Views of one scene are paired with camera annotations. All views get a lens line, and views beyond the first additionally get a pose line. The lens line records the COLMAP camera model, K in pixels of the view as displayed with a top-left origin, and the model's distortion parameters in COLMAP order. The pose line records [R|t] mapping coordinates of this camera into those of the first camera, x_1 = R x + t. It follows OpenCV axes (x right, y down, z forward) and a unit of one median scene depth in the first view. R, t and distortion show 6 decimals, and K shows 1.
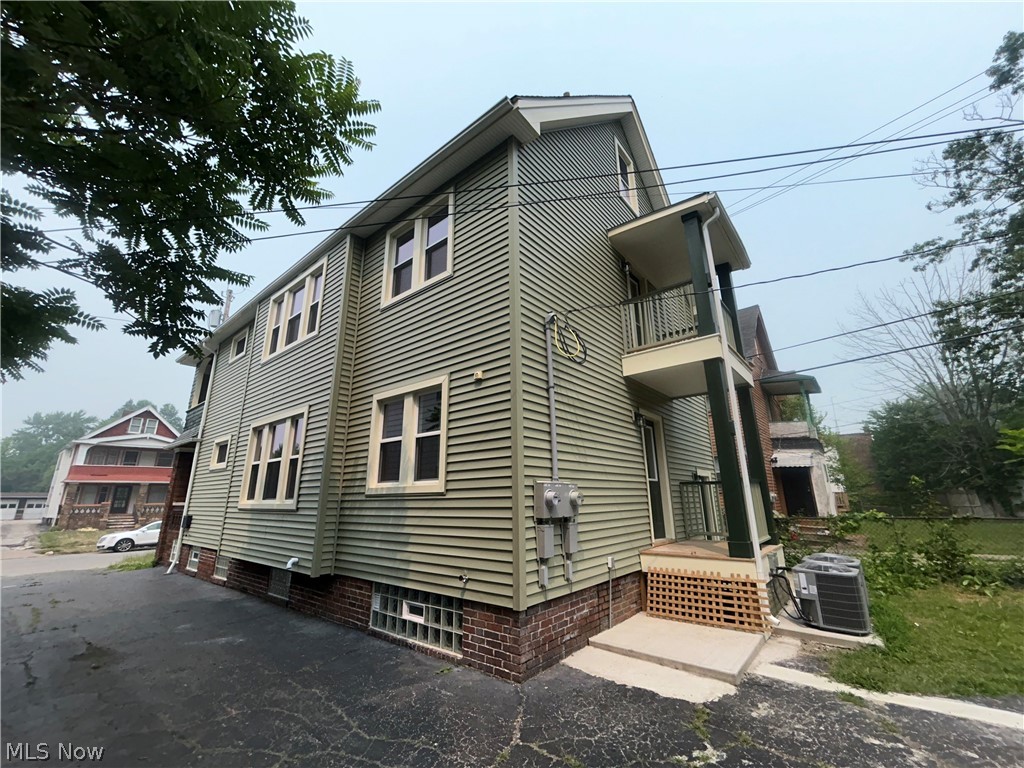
lens RADIAL K [[417.3, 0, 512.0], [0, 417.3, 384.0], [0, 0, 1]] dist [-0.001596, -0.000163]
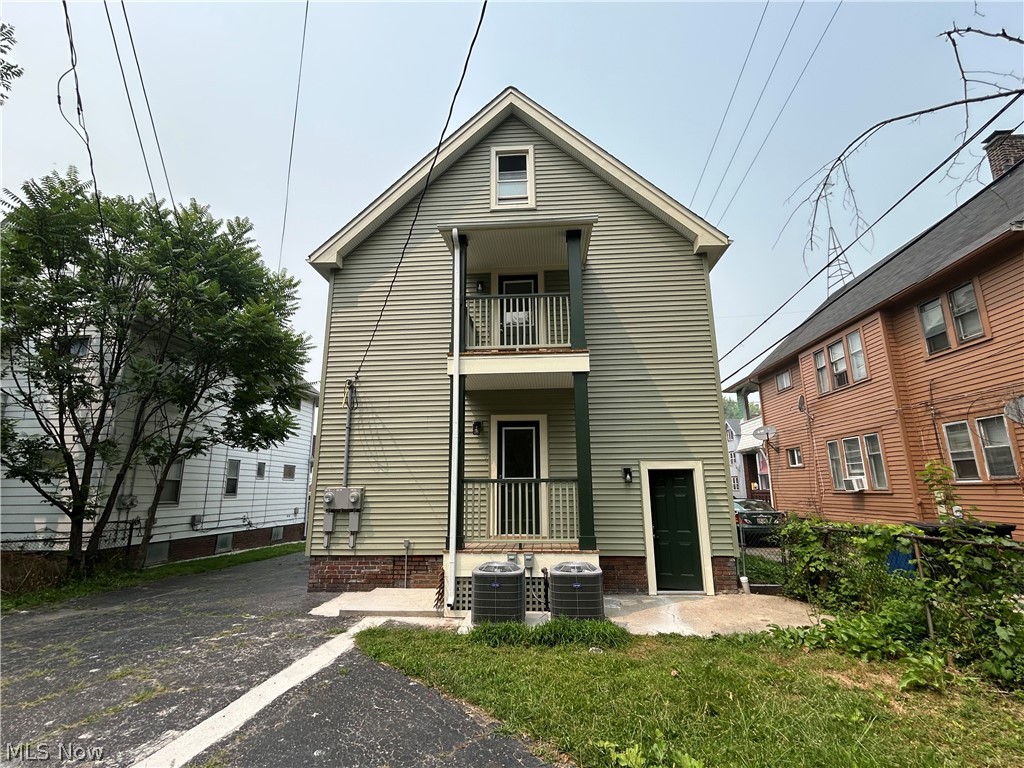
lens RADIAL K [[476.9, 0, 512.0], [0, 476.9, 384.0], [0, 0, 1]] dist [0.000216, 0.000128]
pose [[0.582097, -0.176588, -0.793713, 1.201875], [0.218961, 0.974117, -0.056142, 0.050695], [0.783083, -0.141112, 0.605696, 0.253704]]
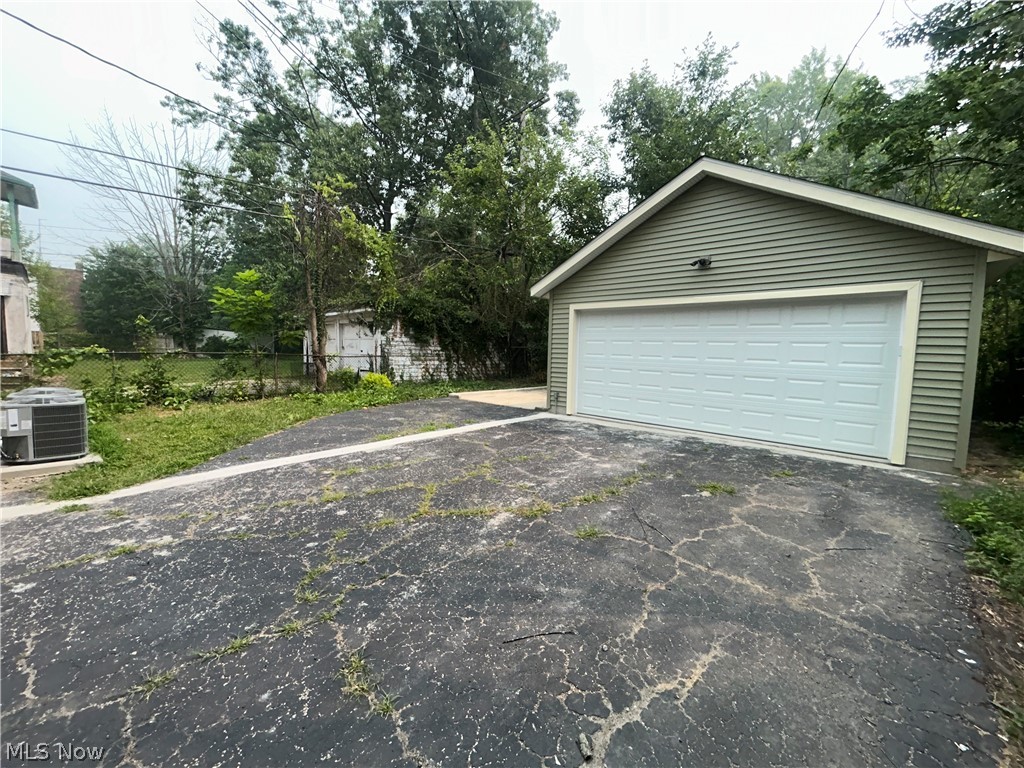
lens RADIAL K [[417.3, 0, 512.0], [0, 417.3, 384.0], [0, 0, 1]] dist [-0.001596, -0.000163]
pose [[0.051949, -0.069863, 0.996203, -0.065477], [-0.288864, 0.953856, 0.081956, 0.025237], [-0.955960, -0.292025, 0.029371, 0.006183]]
